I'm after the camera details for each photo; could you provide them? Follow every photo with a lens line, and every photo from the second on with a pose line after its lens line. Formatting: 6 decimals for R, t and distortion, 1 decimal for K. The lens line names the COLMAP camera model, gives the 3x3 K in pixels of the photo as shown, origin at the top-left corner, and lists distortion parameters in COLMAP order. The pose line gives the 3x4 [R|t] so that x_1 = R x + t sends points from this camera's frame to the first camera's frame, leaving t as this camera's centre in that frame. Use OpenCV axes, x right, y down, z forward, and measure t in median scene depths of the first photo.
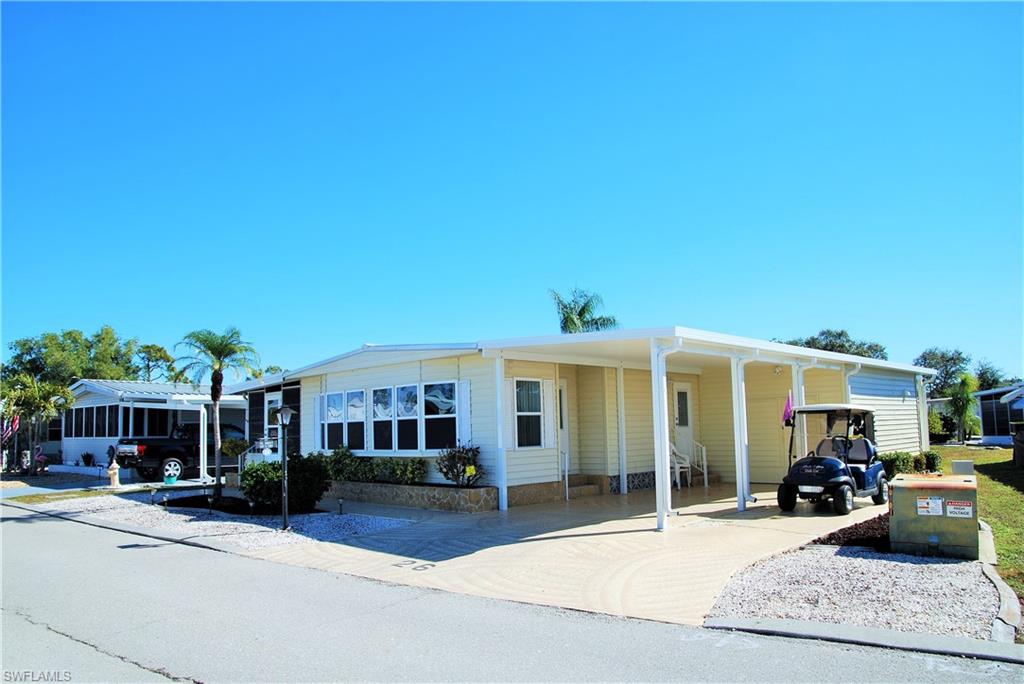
lens RADIAL K [[677.5, 0, 545.4], [0, 677.5, 377.8], [0, 0, 1]] dist [-0.096334, 0.060671]
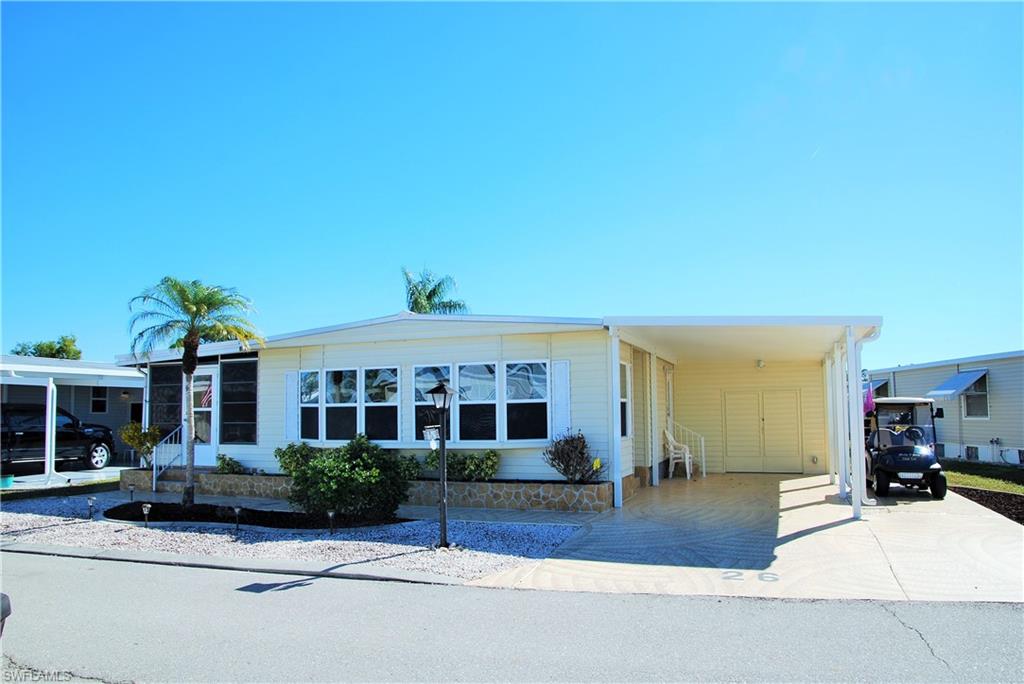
lens RADIAL K [[677.5, 0, 545.4], [0, 677.5, 377.8], [0, 0, 1]] dist [-0.096334, 0.060671]
pose [[0.921669, 0.035342, 0.386364, -0.419170], [-0.040555, 0.999163, 0.005347, 0.019784], [-0.385851, -0.020597, 0.922331, 0.179980]]
